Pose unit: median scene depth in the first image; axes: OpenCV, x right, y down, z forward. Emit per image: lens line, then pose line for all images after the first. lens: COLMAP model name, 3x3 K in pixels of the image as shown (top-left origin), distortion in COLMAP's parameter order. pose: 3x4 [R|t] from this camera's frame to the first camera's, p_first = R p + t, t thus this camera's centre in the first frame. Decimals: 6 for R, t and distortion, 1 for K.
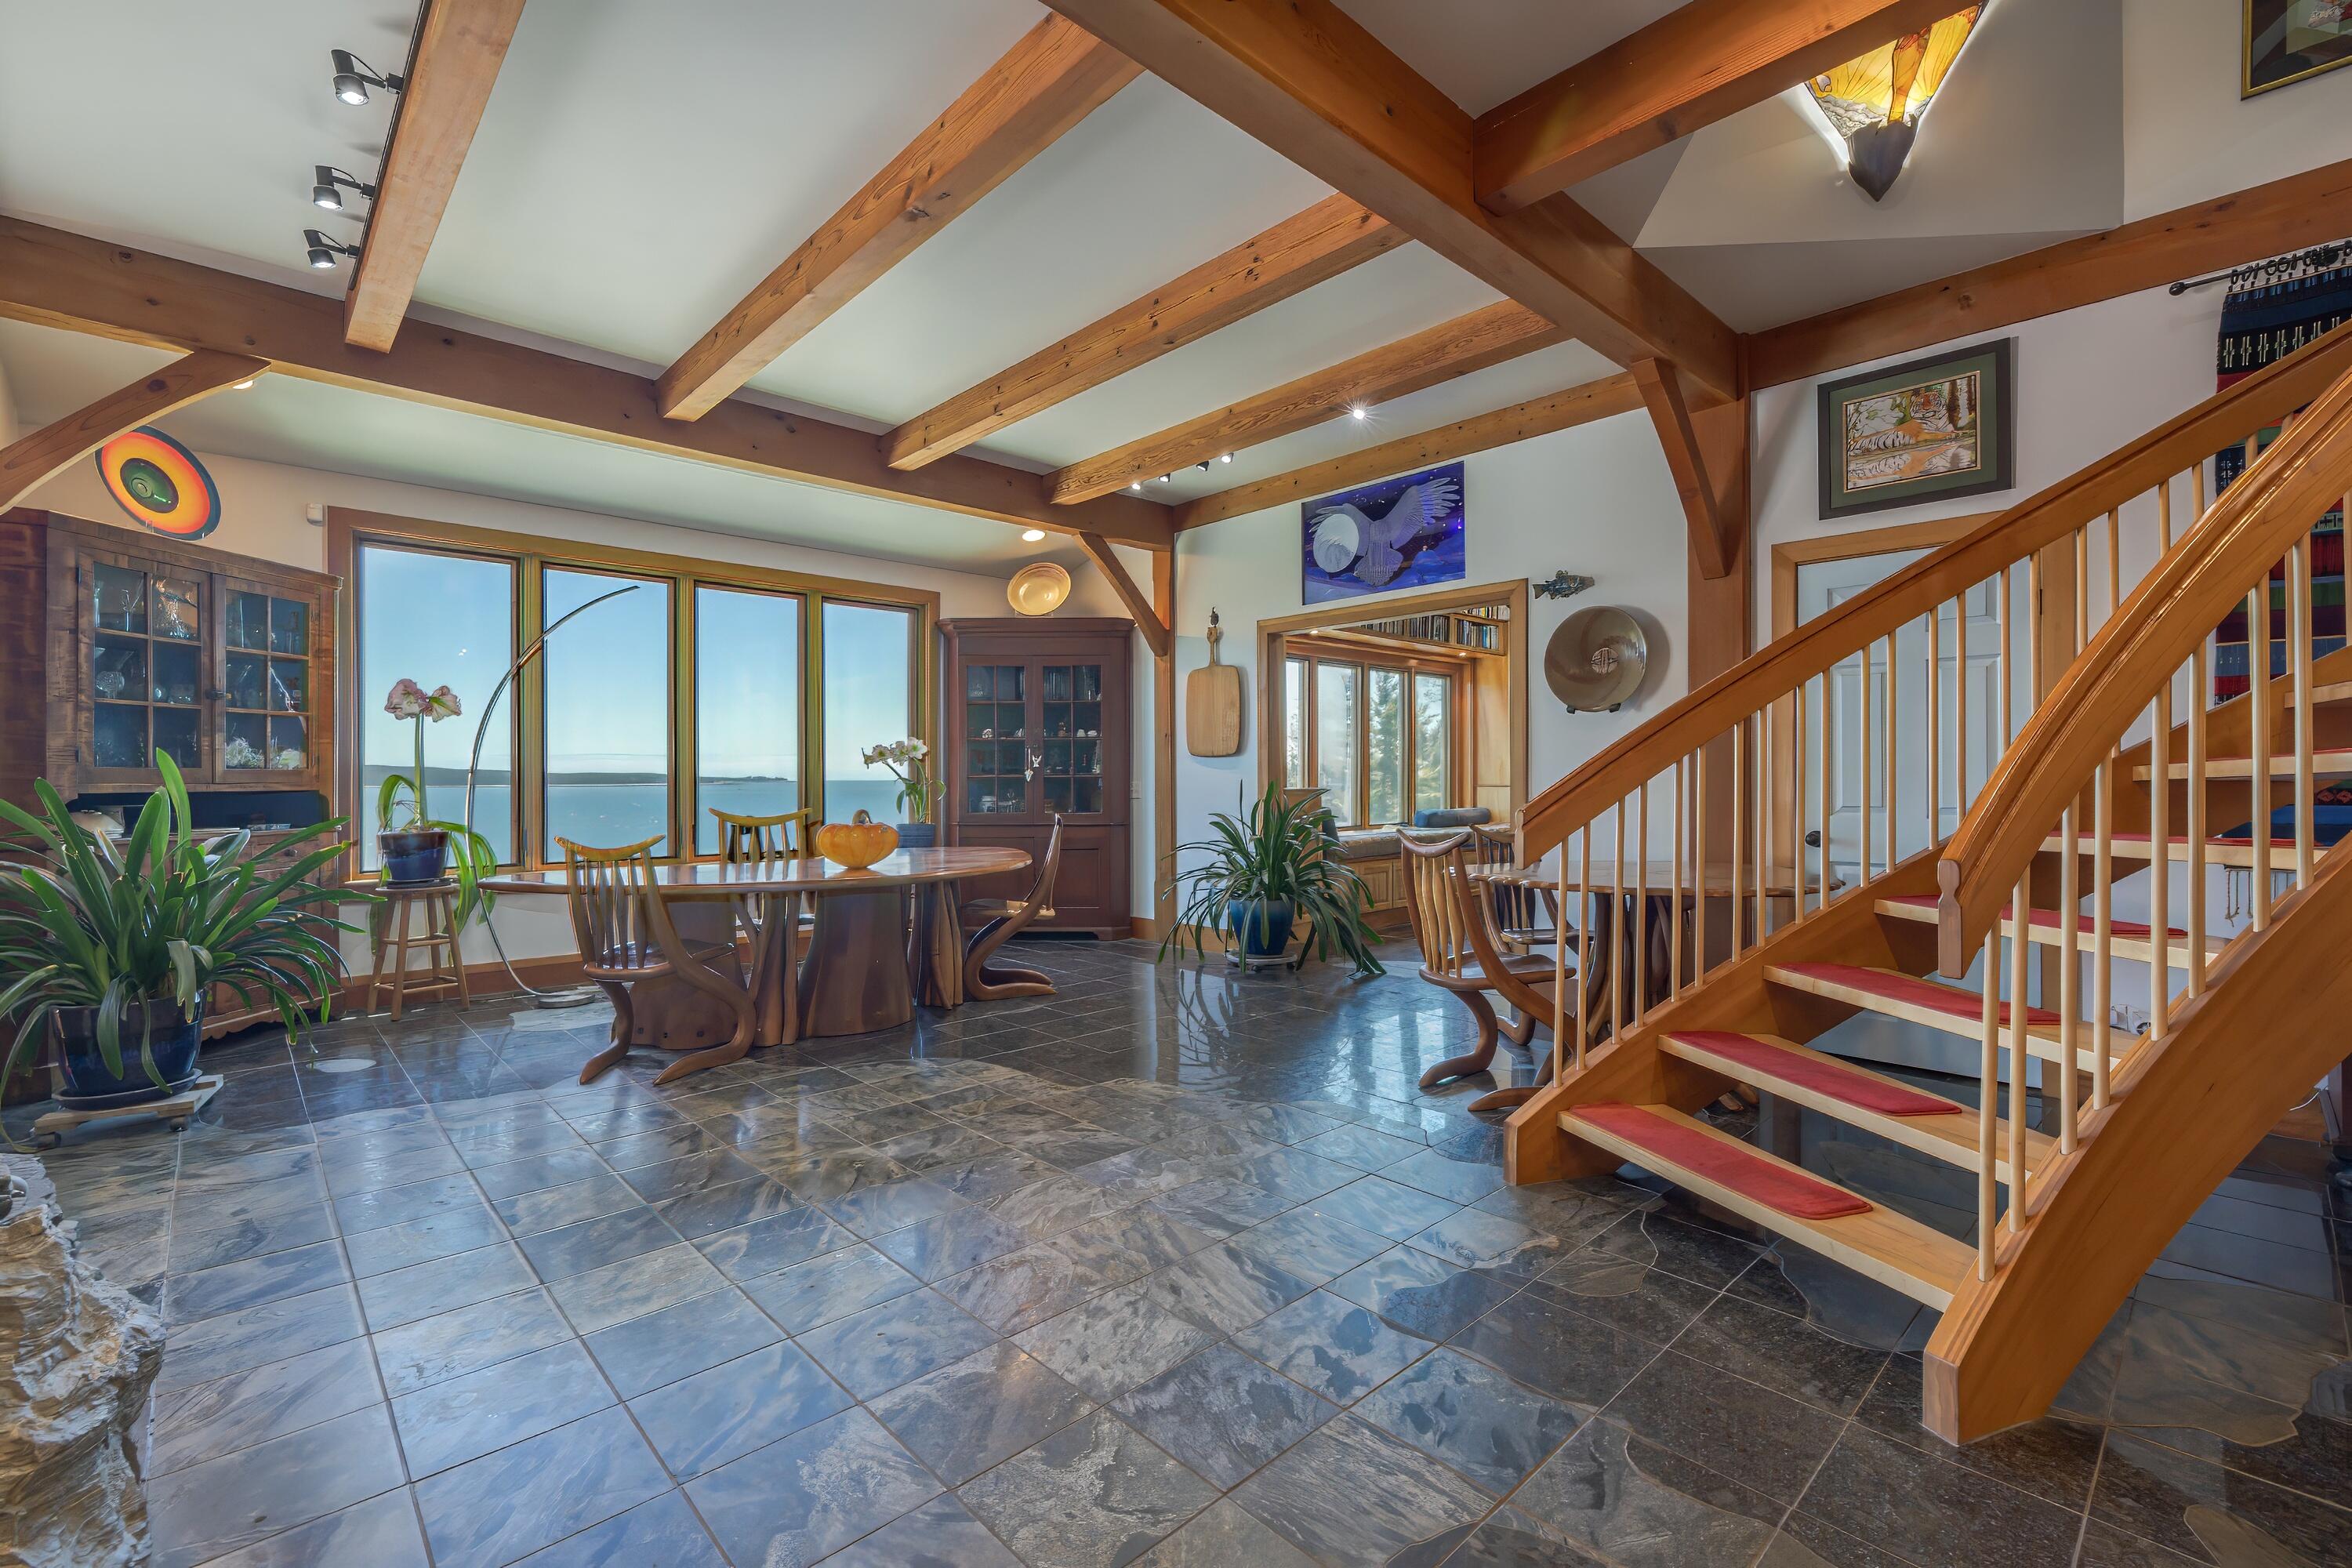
lens RADIAL K [[1011.0, 0, 1186.9], [0, 1011.0, 775.8], [0, 0, 1]] dist [0.007155, -0.001256]
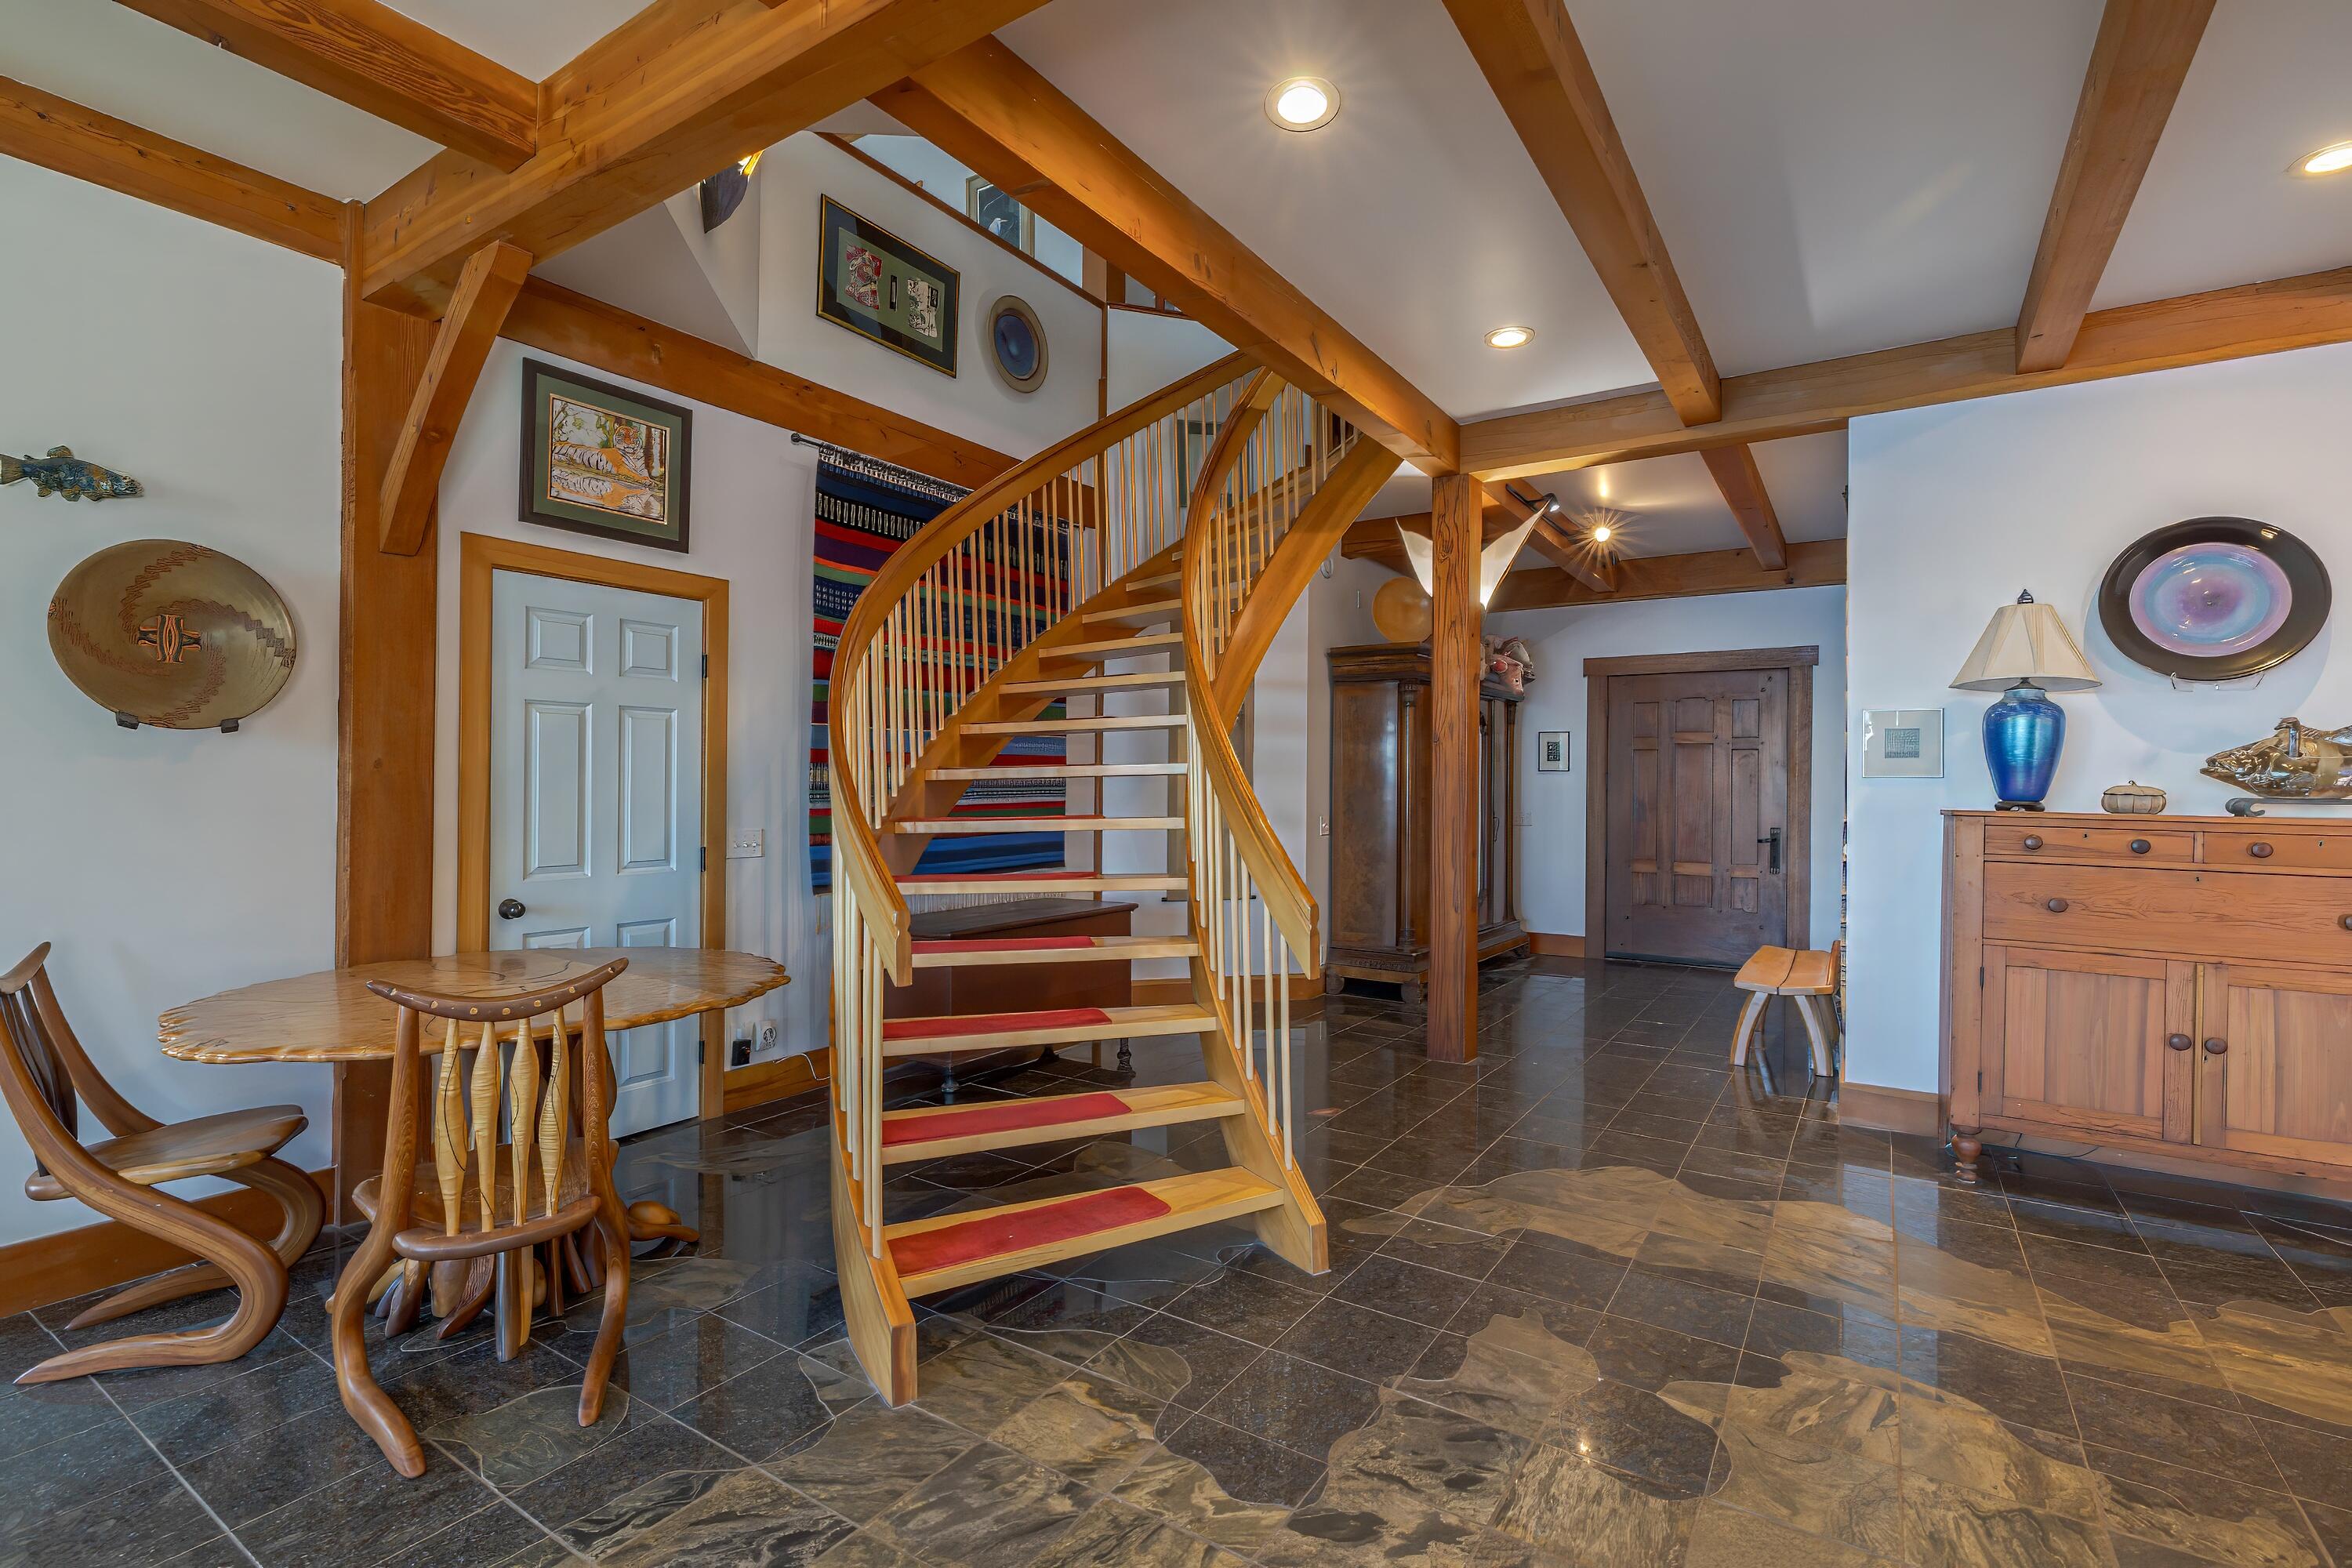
lens RADIAL K [[1080.4, 0, 1193.1], [0, 1080.4, 778.7], [0, 0, 1]] dist [0.000388, 0.000005]
pose [[-0.229270, 0.011205, 0.973298, -0.343772], [-0.004696, 0.999909, -0.012617, -0.034171], [-0.973352, -0.007463, -0.229197, 0.655315]]
